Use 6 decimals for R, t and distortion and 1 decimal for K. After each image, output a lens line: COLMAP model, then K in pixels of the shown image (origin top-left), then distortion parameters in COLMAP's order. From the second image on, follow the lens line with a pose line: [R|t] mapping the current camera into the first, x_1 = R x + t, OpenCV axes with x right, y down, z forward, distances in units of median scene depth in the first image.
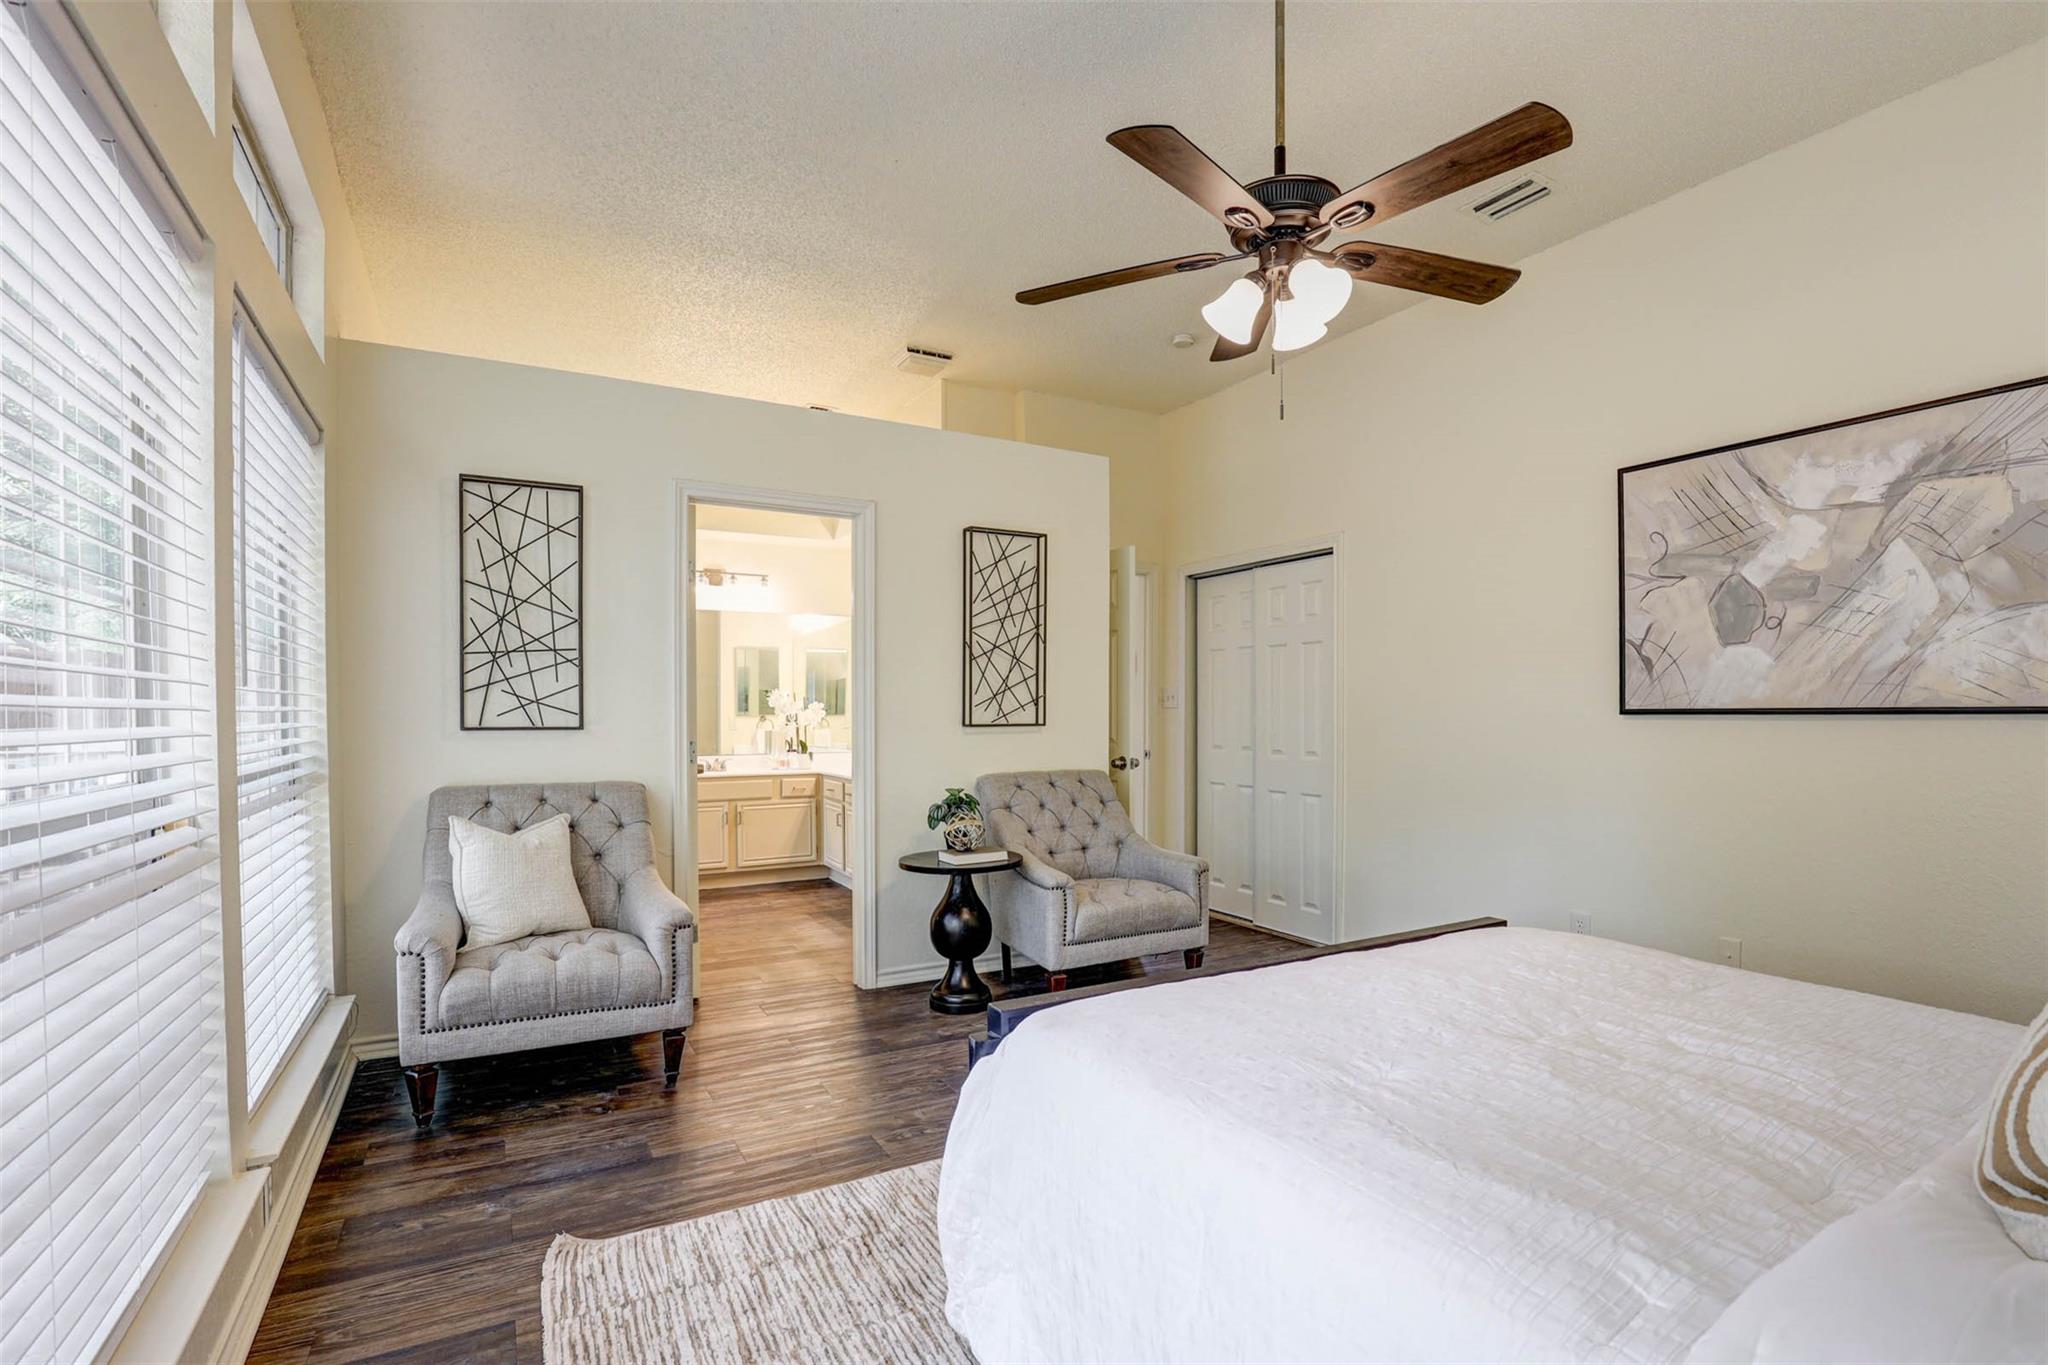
lens RADIAL K [[958.7, 0, 1025.8], [0, 958.7, 698.8], [0, 0, 1]] dist [-0.004036, -0.000534]
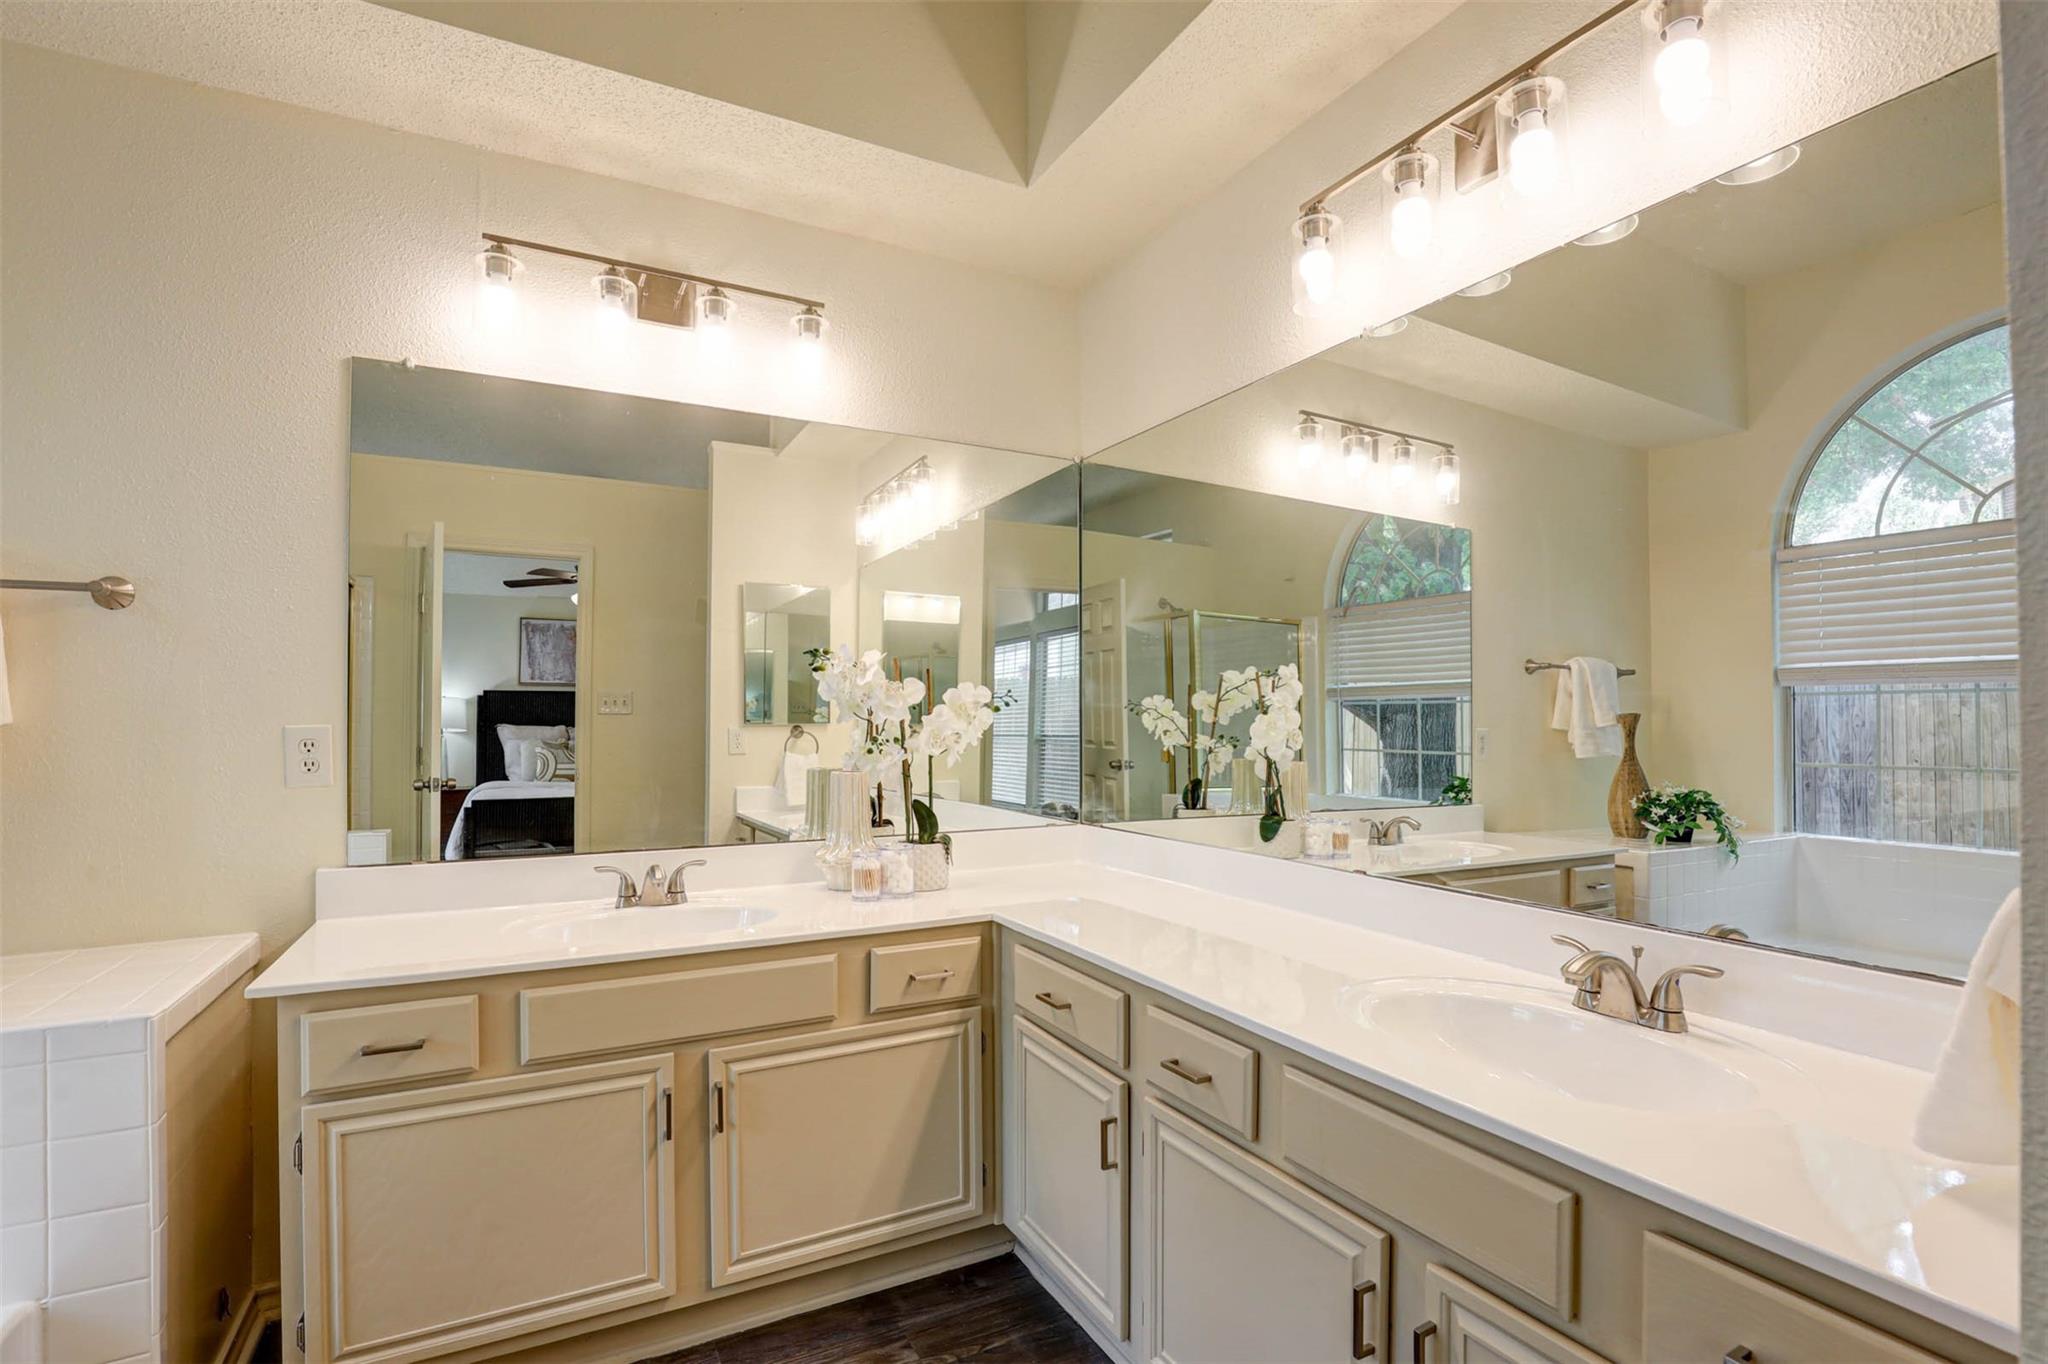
lens RADIAL K [[1019.4, 0, 1024.0], [0, 1019.4, 682.0], [0, 0, 1]] dist [-0.001233, 0.000900]
pose [[0.999032, -0.003048, -0.043883, -0.183738], [0.001916, 0.999665, -0.025829, 0.012617], [0.043947, 0.025720, 0.998703, 0.658167]]
